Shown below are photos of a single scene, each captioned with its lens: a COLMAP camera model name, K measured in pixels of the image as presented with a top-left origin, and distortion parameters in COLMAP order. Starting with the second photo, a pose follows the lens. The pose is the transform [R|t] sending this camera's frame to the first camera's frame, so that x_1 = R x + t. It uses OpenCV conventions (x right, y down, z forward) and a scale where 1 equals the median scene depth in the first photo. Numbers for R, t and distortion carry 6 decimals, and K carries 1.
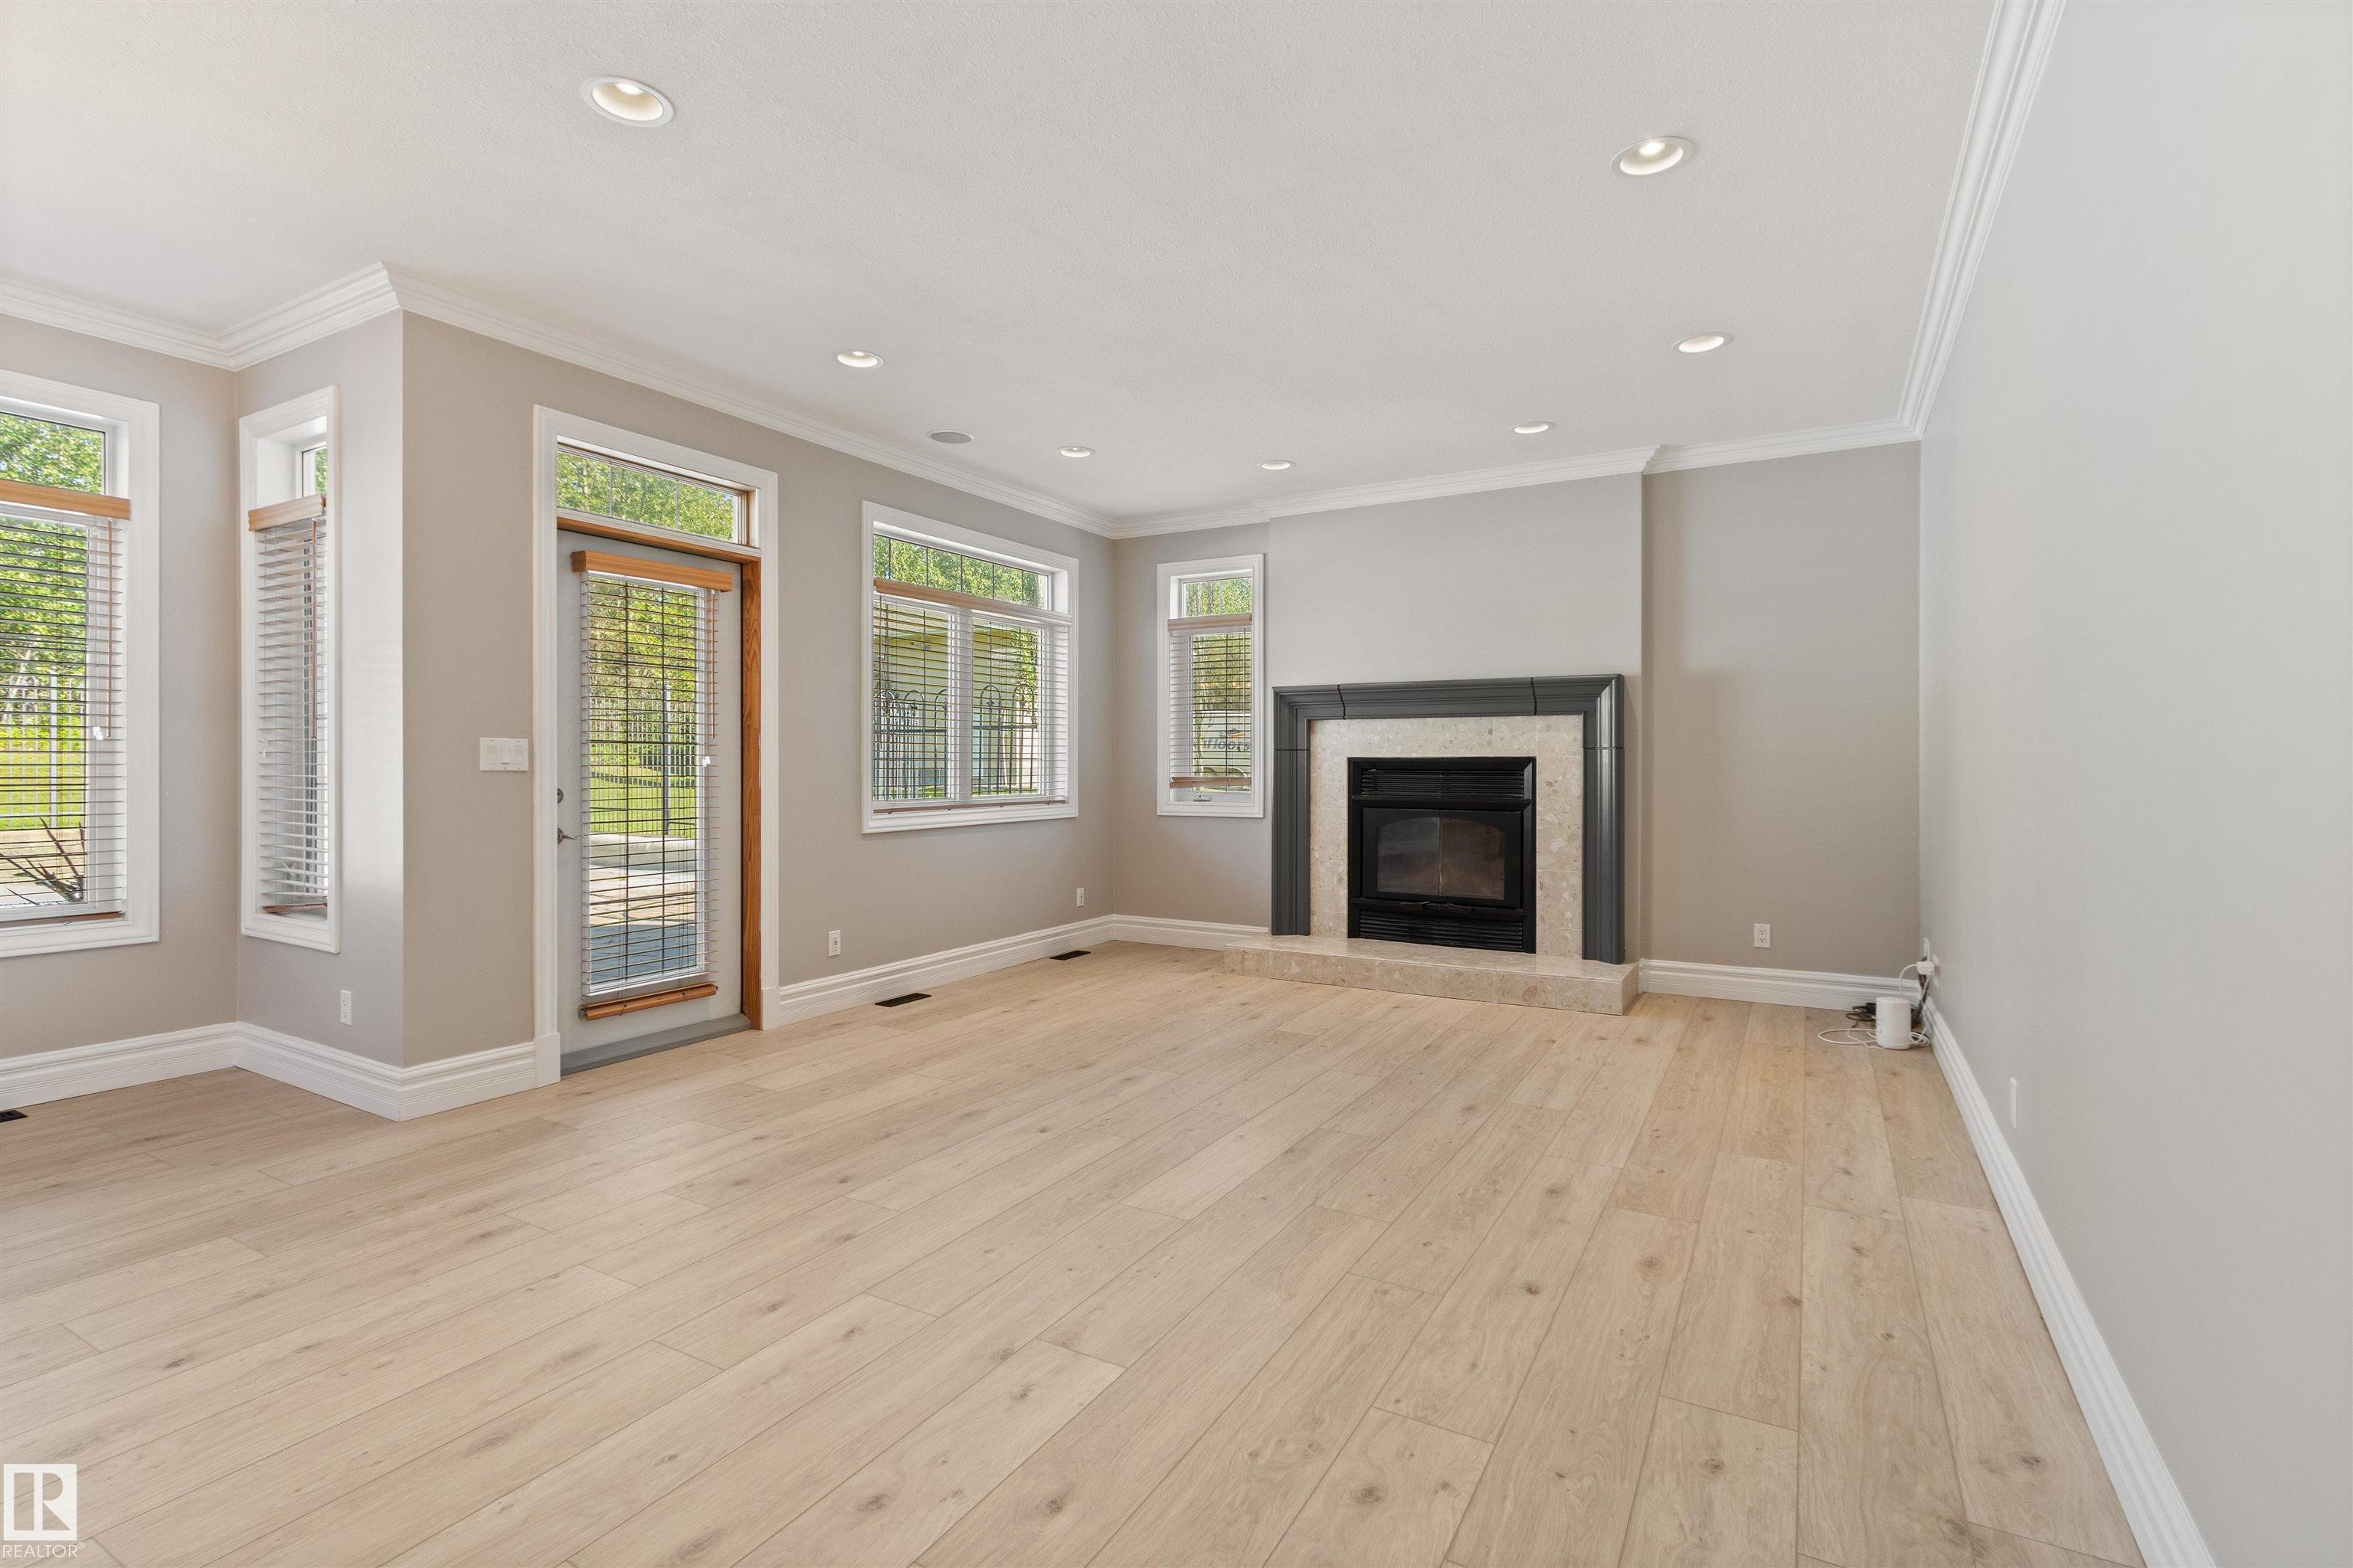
lens RADIAL K [[1110.3, 0, 1182.4], [0, 1110.3, 765.3], [0, 0, 1]] dist [0.008516, -0.003524]
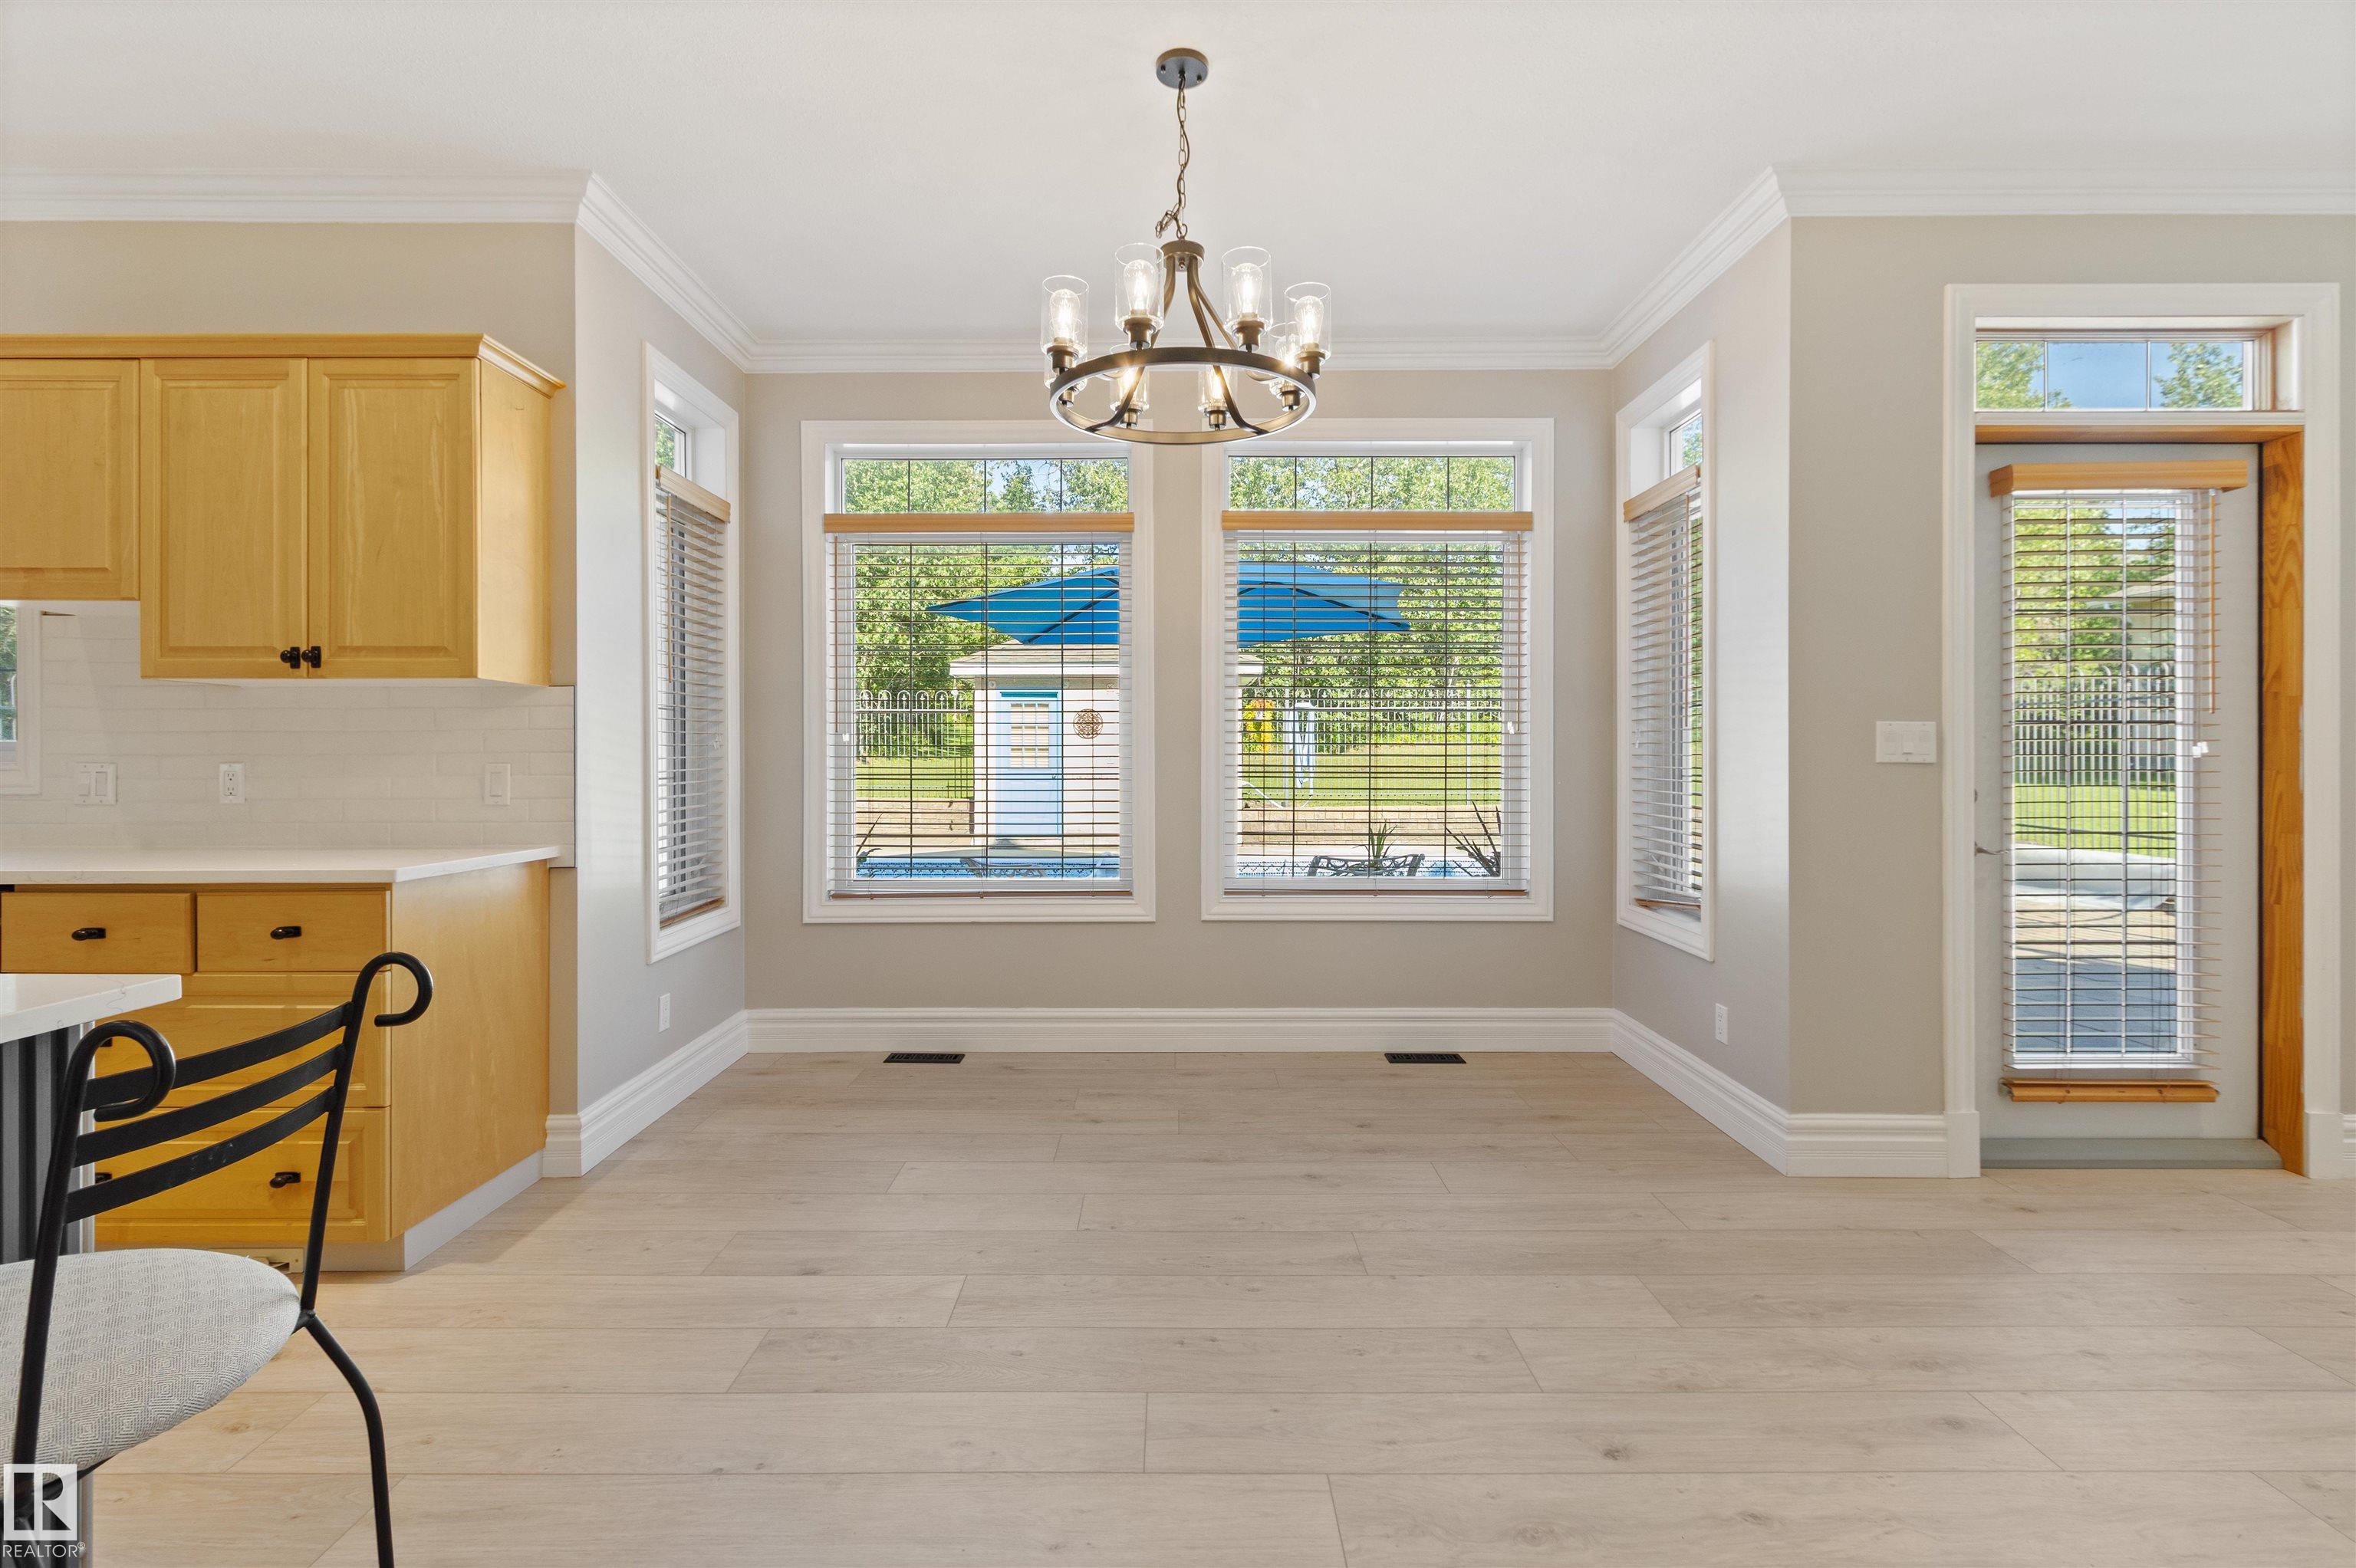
lens RADIAL K [[1111.5, 0, 1177.9], [0, 1111.5, 769.6], [0, 0, 1]] dist [0.008516, -0.003524]
pose [[0.505518, 0.009007, -0.862769, -0.196285], [0.001540, 0.999935, 0.011341, 0.000087], [0.862814, -0.007062, 0.505471, 0.164634]]
